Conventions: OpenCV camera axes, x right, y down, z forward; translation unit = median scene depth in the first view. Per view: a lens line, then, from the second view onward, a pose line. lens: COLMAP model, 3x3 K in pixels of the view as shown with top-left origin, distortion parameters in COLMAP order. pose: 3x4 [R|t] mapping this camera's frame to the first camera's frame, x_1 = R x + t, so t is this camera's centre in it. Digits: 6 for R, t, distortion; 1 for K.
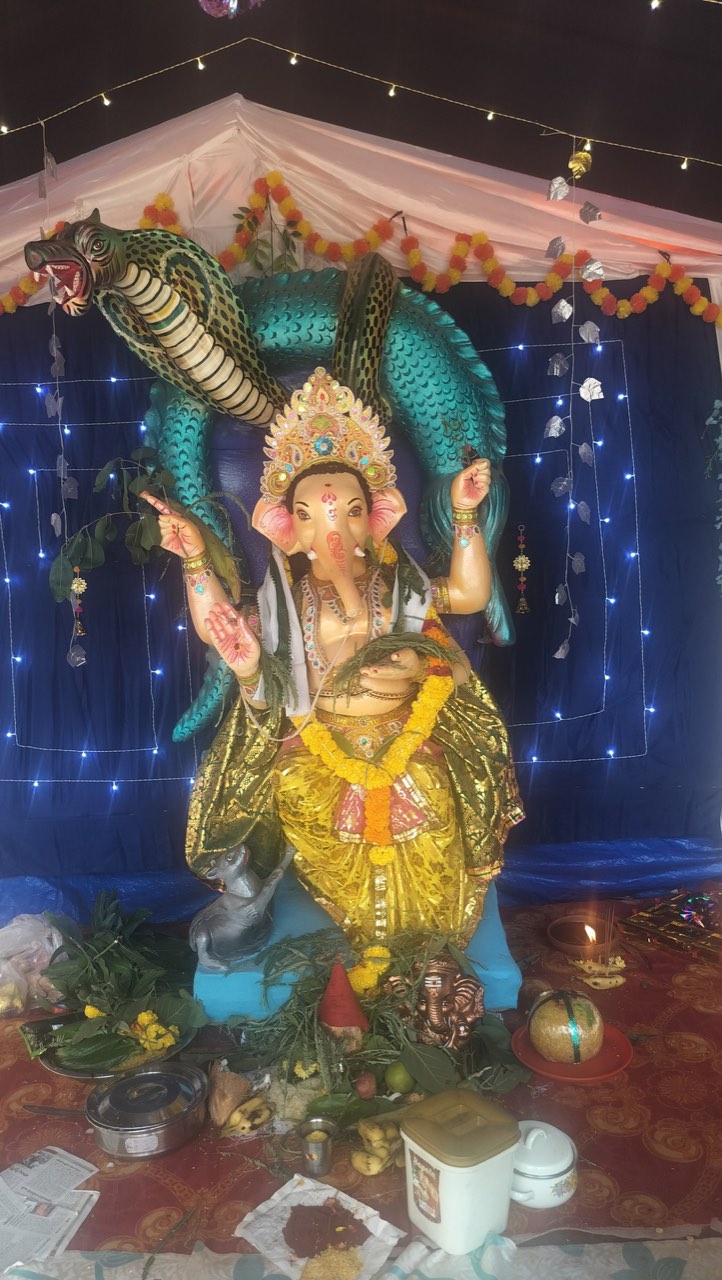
lens RADIAL K [[926.0, 0, 356.6], [0, 926.0, 684.6], [0, 0, 1]] dist [0.052146, -0.085328]
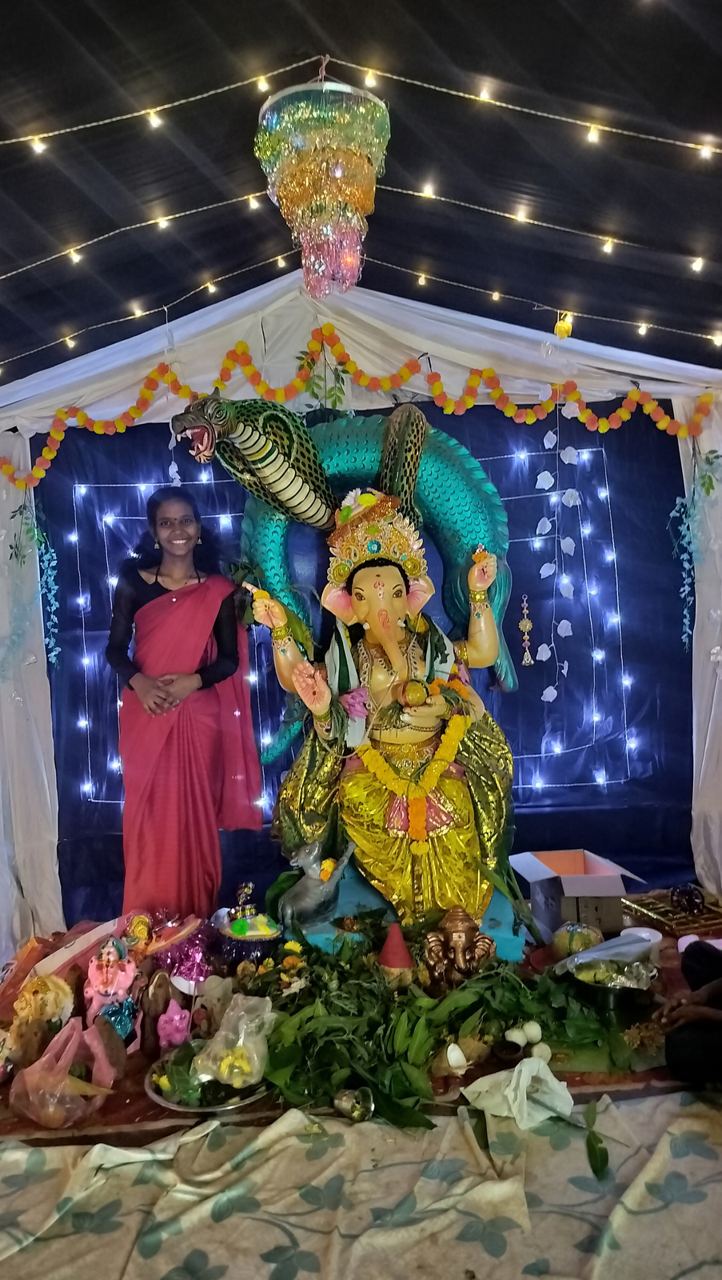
lens RADIAL K [[1098.7, 0, 344.0], [0, 1098.7, 642.3], [0, 0, 1]] dist [0.118949, -0.272668]
pose [[0.999924, -0.002708, -0.012034, -0.060986], [0.001703, 0.996564, -0.082804, 0.017952], [0.012217, 0.082777, 0.996493, -0.604797]]
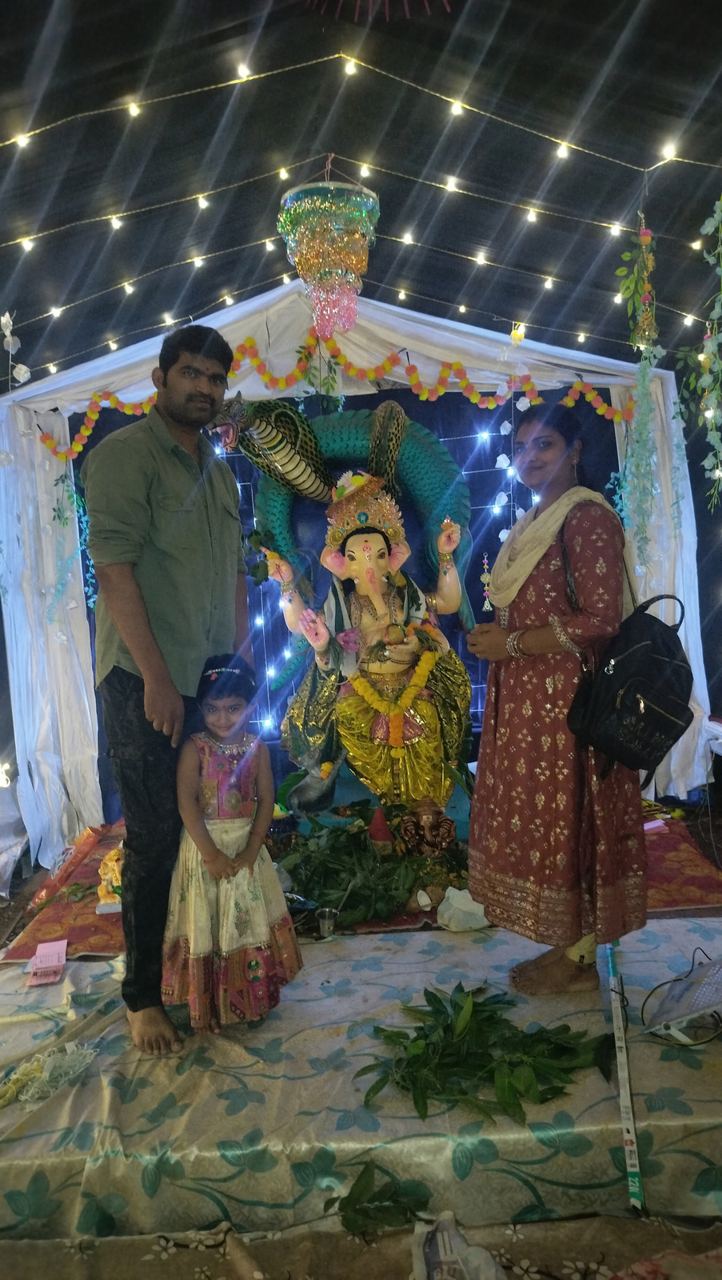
lens RADIAL K [[1280.9, 0, 330.2], [0, 1280.9, 643.4], [0, 0, 1]] dist [0.103749, -0.333282]
pose [[0.999977, 0.000042, 0.006847, -0.112593], [0.000161, 0.999561, -0.029620, 0.046542], [-0.006845, 0.029620, 0.999538, -1.364130]]
